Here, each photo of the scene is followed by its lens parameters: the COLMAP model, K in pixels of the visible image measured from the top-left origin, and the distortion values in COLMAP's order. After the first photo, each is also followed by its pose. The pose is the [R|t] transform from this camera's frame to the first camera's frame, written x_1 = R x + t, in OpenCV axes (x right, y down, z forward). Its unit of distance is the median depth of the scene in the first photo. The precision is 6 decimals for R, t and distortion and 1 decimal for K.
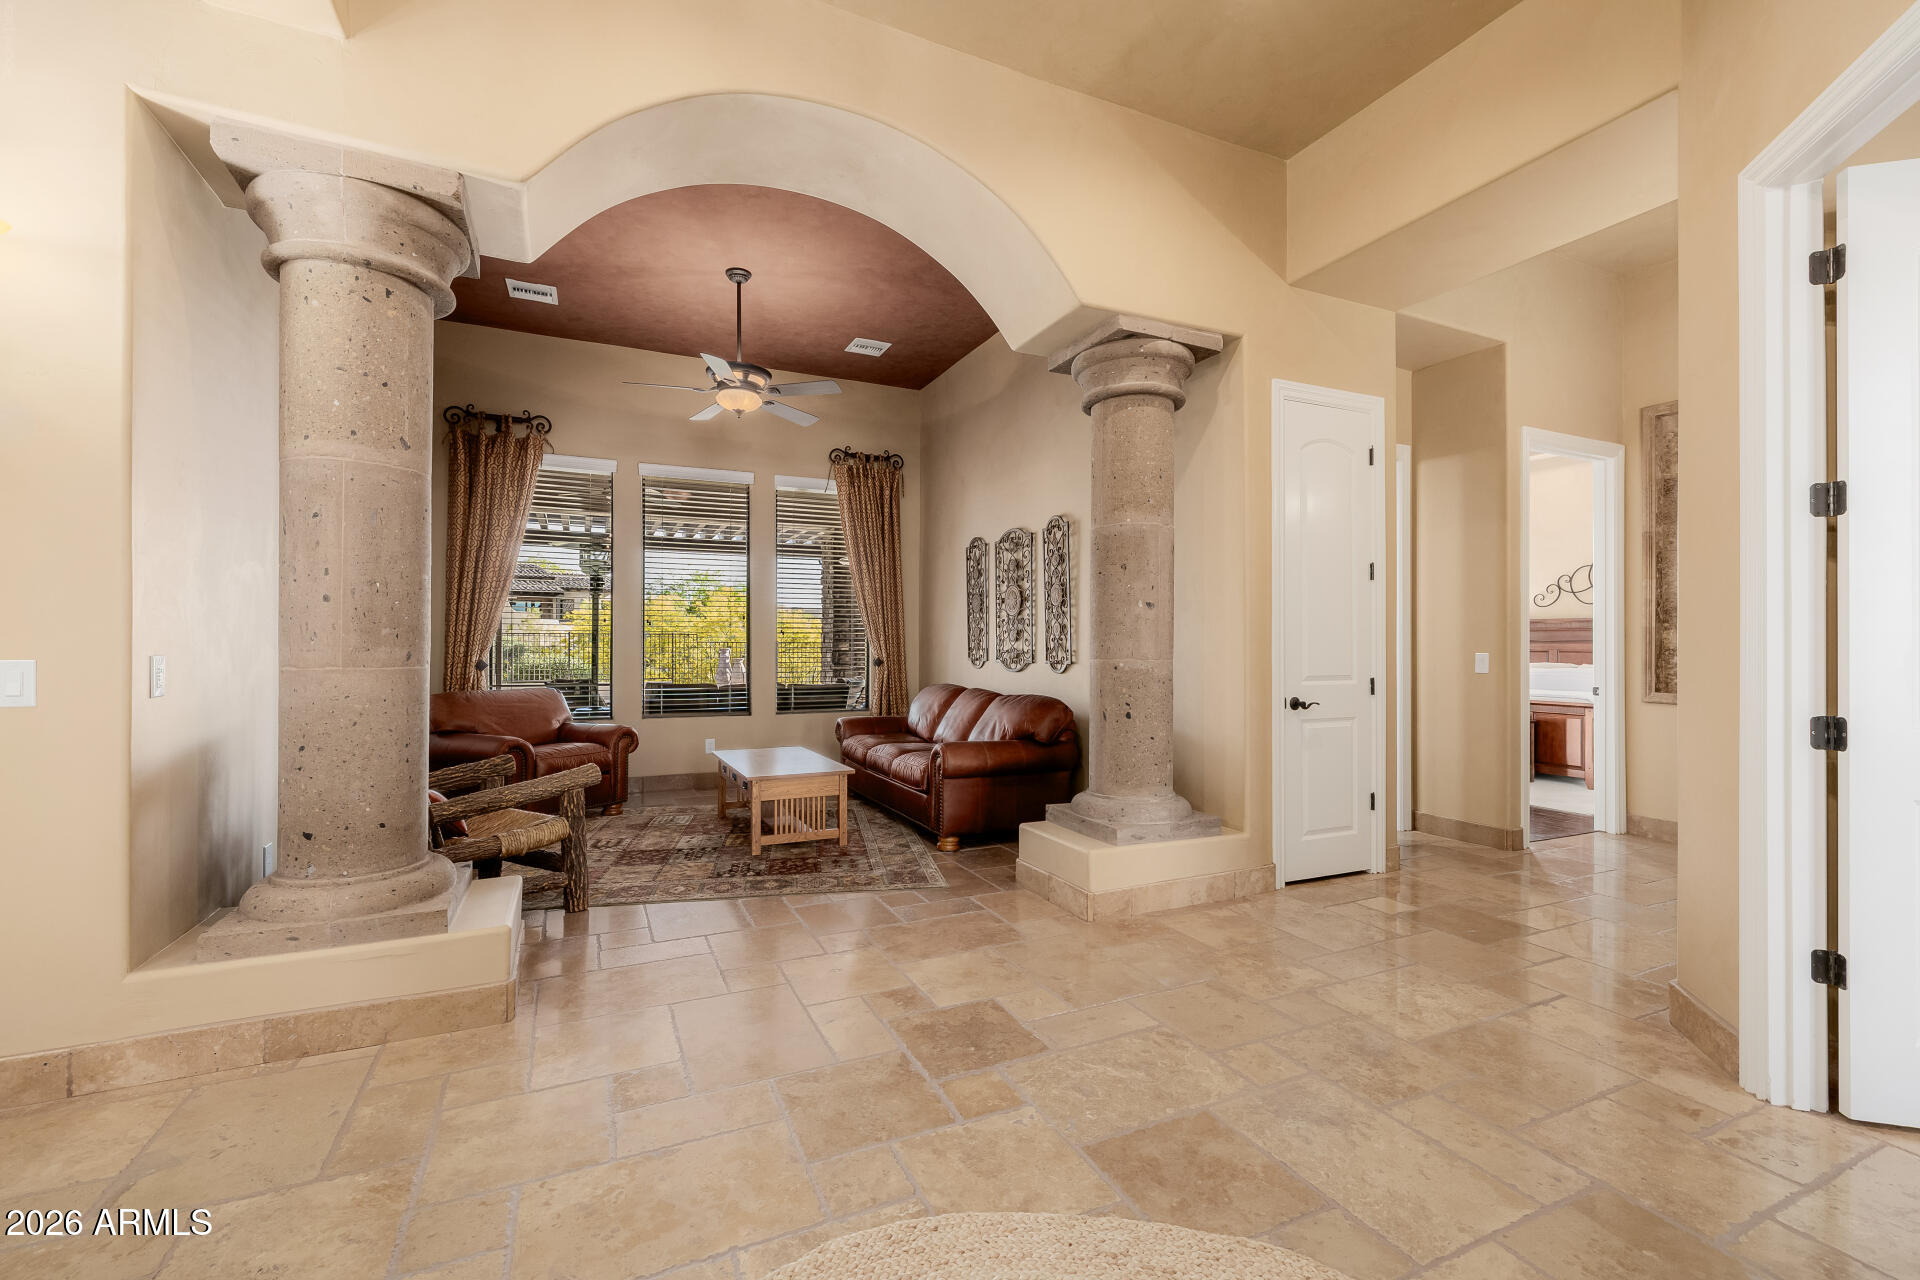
lens RADIAL K [[810.1, 0, 942.0], [0, 810.1, 635.1], [0, 0, 1]] dist [-0.000453, 0.000630]
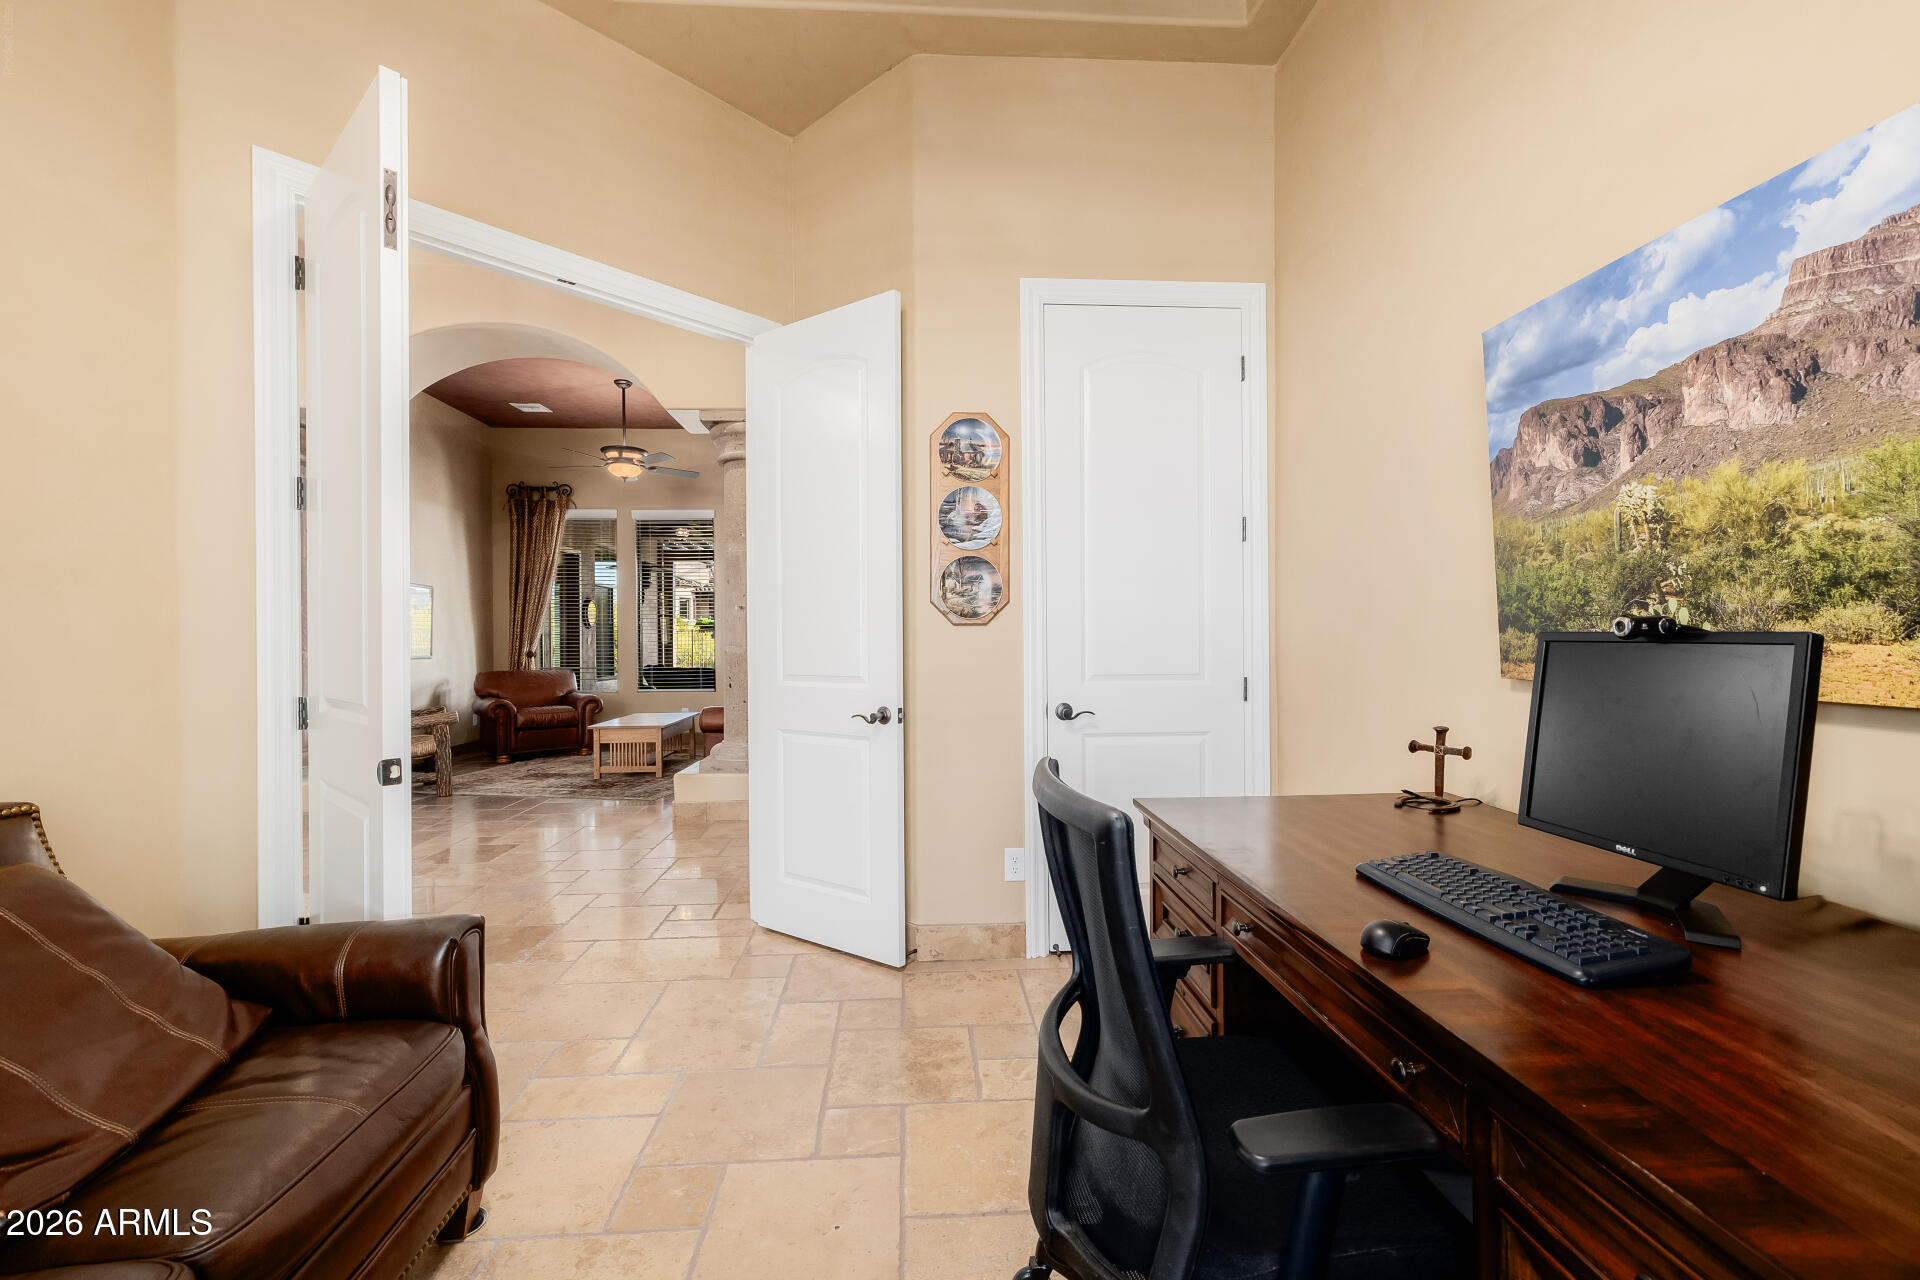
lens RADIAL K [[796.0, 0, 959.2], [0, 796.0, 637.5], [0, 0, 1]] dist [0.001075, 0.000007]
pose [[0.943344, -0.013565, -0.331539, 0.755481], [0.018201, 0.999775, 0.010881, 0.005112], [0.331316, -0.016299, 0.943379, -0.147995]]
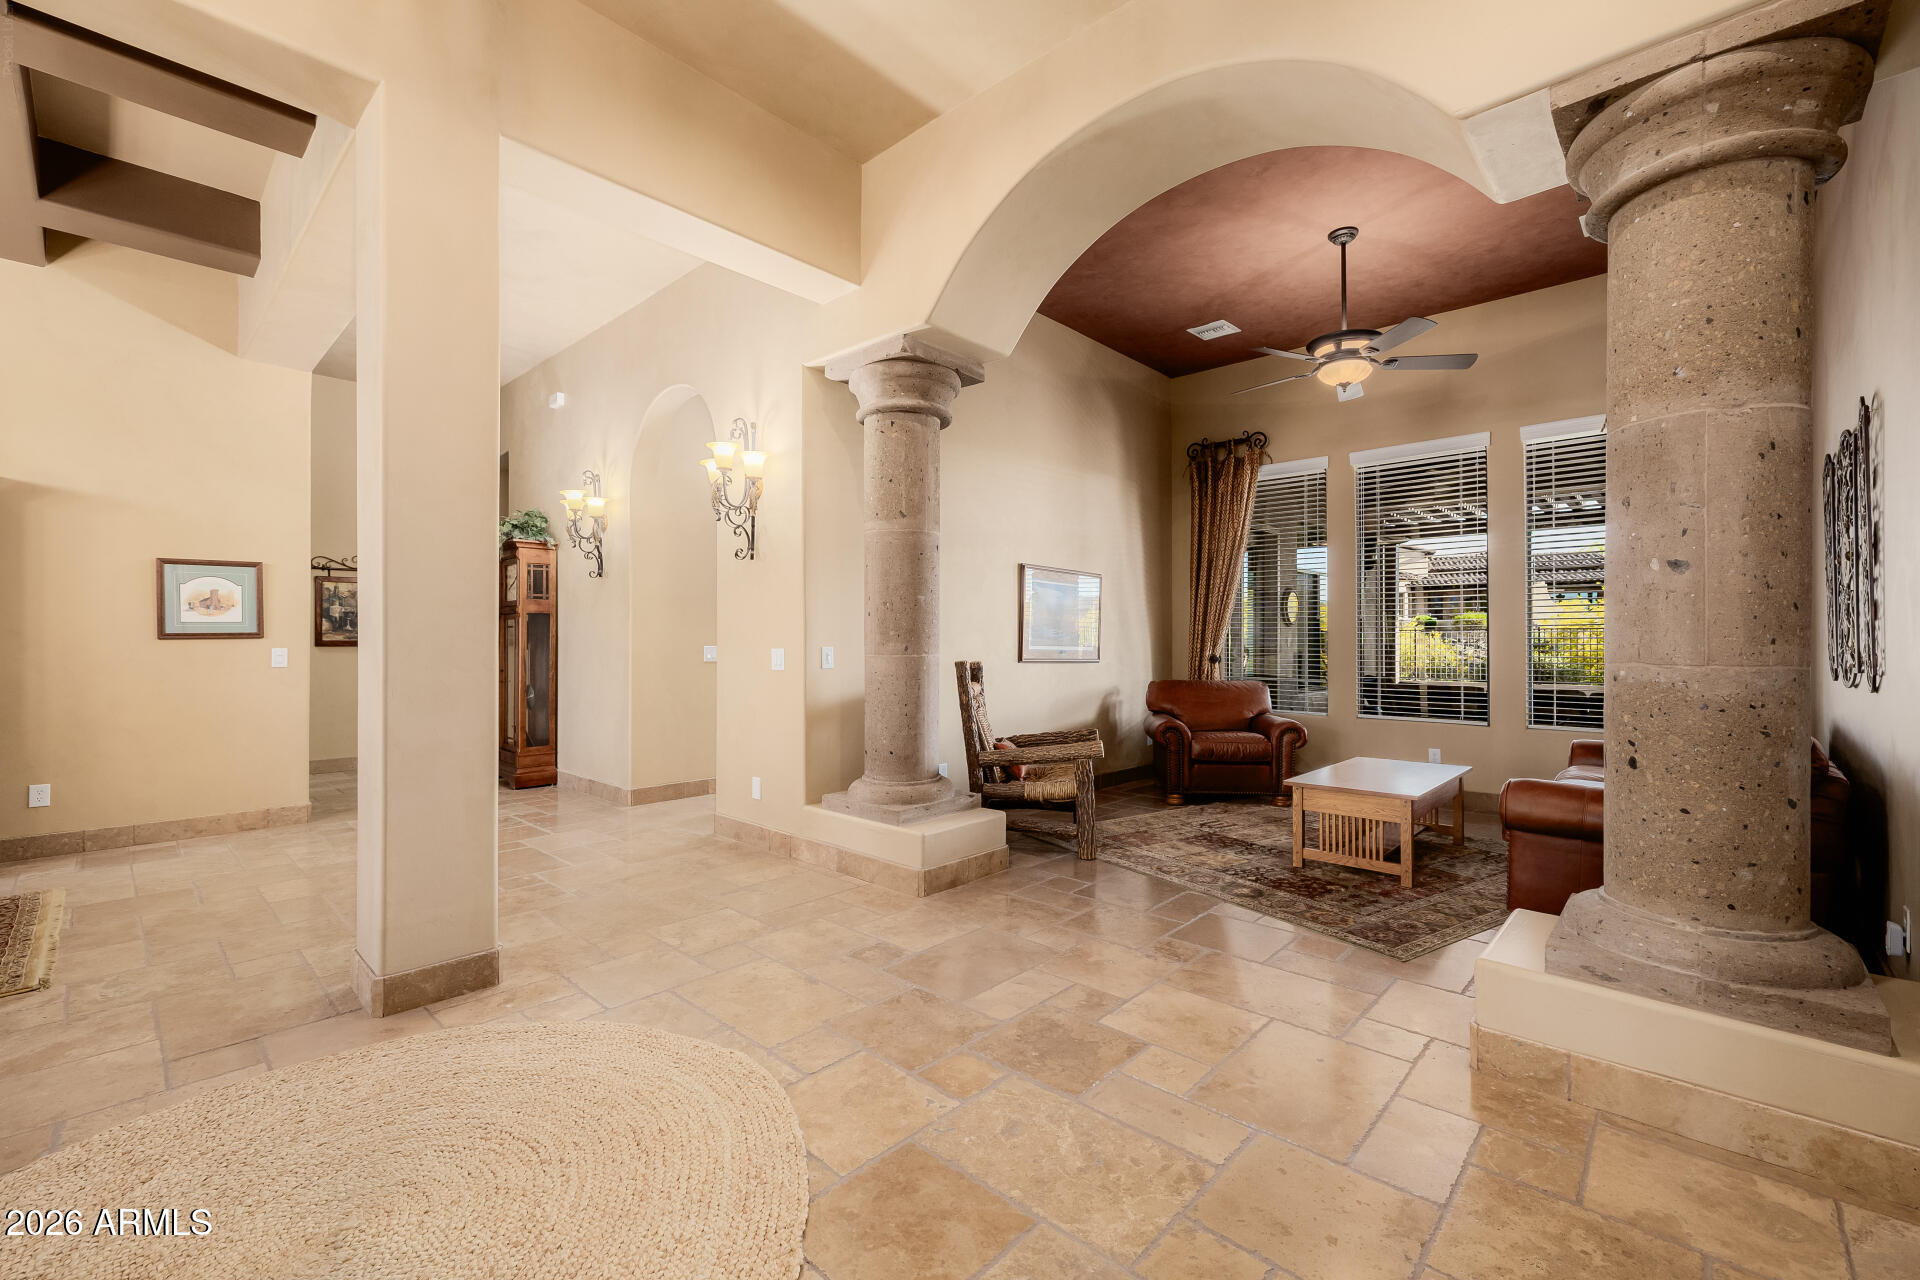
lens RADIAL K [[793.9, 0, 946.6], [0, 793.9, 630.7], [0, 0, 1]] dist [0.000413, 0.000313]
pose [[0.378042, -0.015027, -0.925667, 0.386881], [0.012774, 0.999858, -0.011015, 0.004502], [0.925700, -0.007660, 0.378180, 0.236297]]
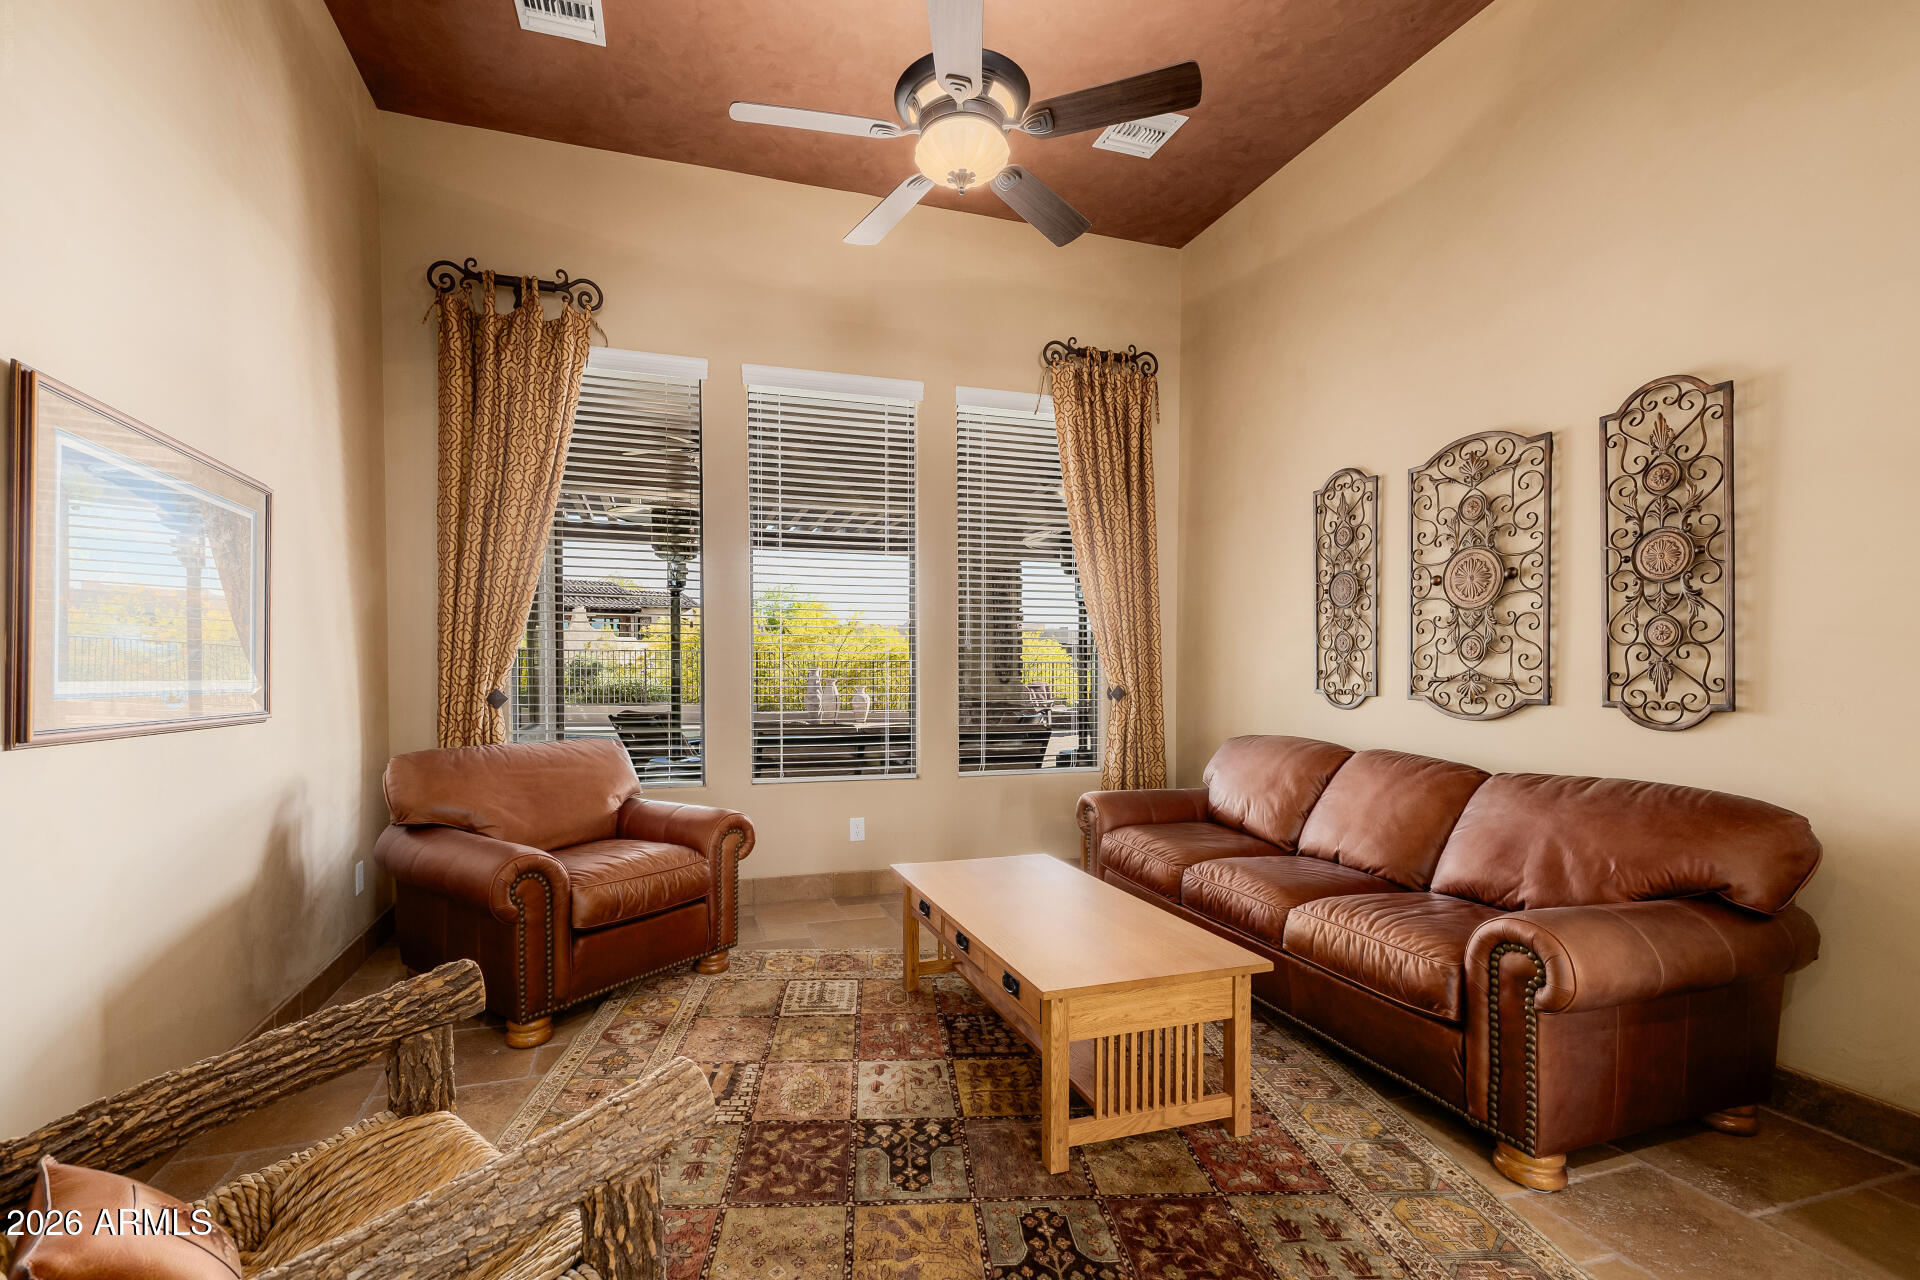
lens RADIAL K [[825.4, 0, 912.6], [0, 825.4, 686.7], [0, 0, 1]] dist [0.002235, -0.000218]
pose [[0.992670, 0.004683, -0.120765, -0.210775], [0.000111, 0.999213, 0.039654, 0.004480], [0.120855, -0.039377, 0.991889, 0.481360]]
